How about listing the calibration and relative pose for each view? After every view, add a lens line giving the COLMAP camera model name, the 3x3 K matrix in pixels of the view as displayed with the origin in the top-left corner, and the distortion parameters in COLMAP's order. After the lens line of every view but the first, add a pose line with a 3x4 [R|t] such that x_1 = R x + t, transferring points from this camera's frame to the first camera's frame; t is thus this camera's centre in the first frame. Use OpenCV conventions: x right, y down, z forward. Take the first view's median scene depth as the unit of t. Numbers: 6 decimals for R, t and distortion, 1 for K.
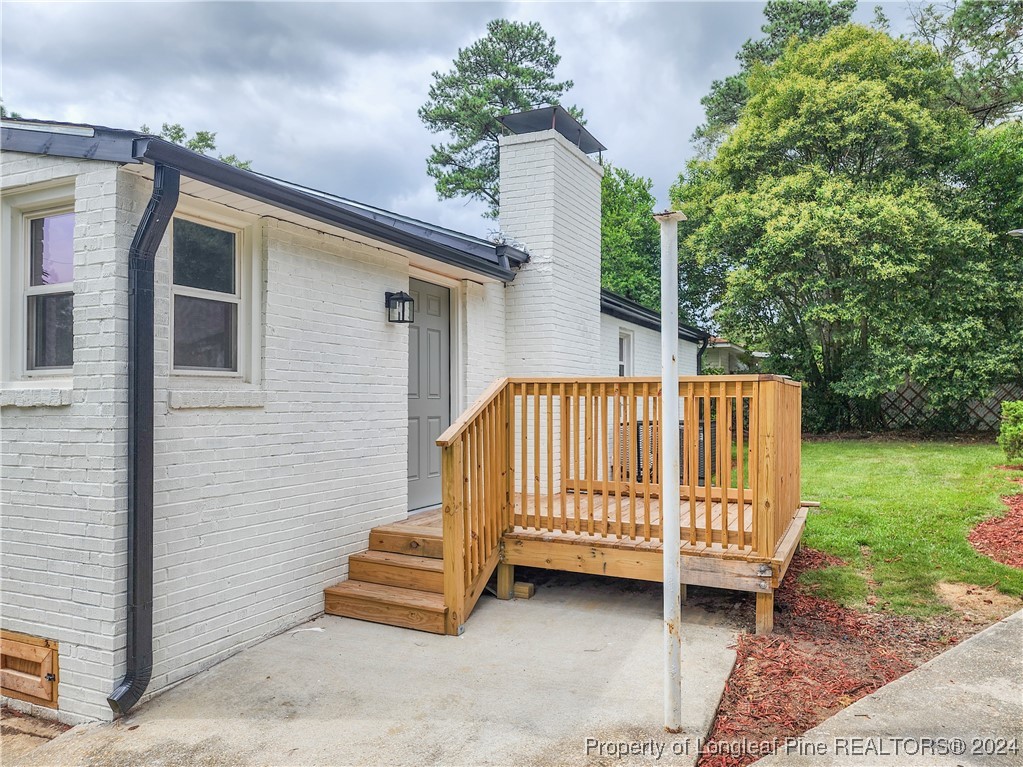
lens RADIAL K [[715.5, 0, 511.0], [0, 715.5, 391.2], [0, 0, 1]] dist [-0.003319, 0.000359]
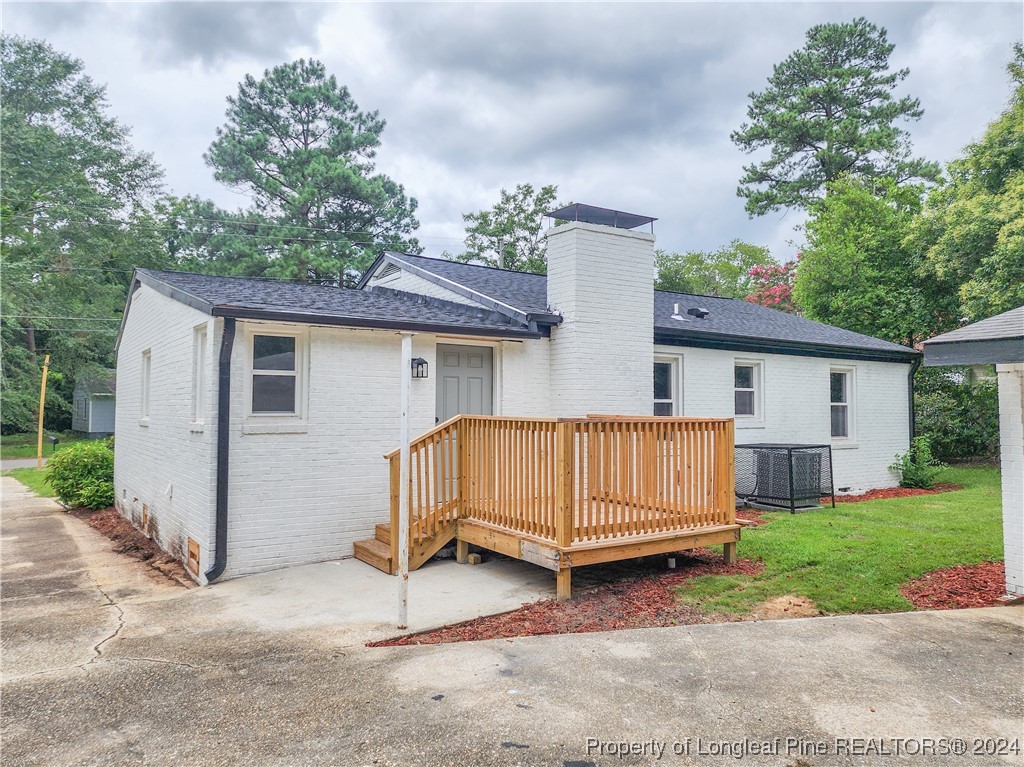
lens RADIAL K [[698.7, 0, 513.0], [0, 698.7, 378.8], [0, 0, 1]] dist [0.008901, 0.002891]
pose [[0.868074, -0.015939, -0.496179, 0.257607], [-0.000596, 0.999450, -0.033150, -0.014577], [0.496435, 0.029072, 0.867587, -0.070715]]
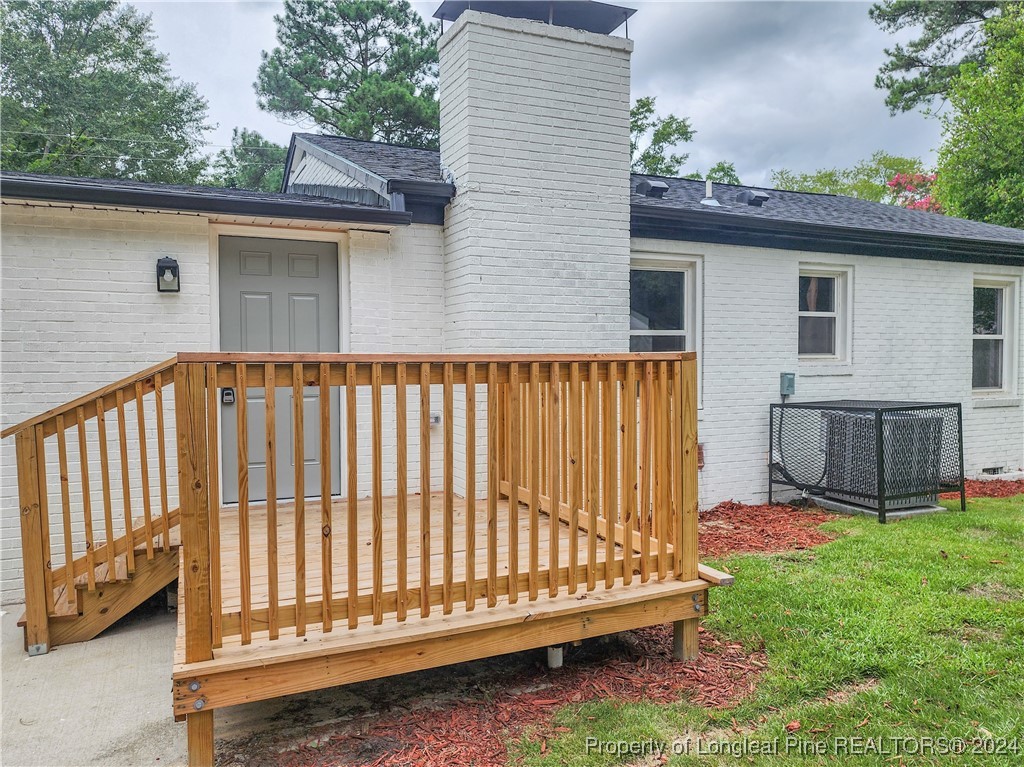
lens RADIAL K [[725.2, 0, 512.0], [0, 725.2, 383.5], [0, 0, 1]] dist [0.005891, 0.000349]
pose [[0.773315, 0.016774, -0.633800, 0.250973], [0.012658, 0.999042, 0.041884, -0.004797], [0.633895, -0.040412, 0.772362, 0.189385]]
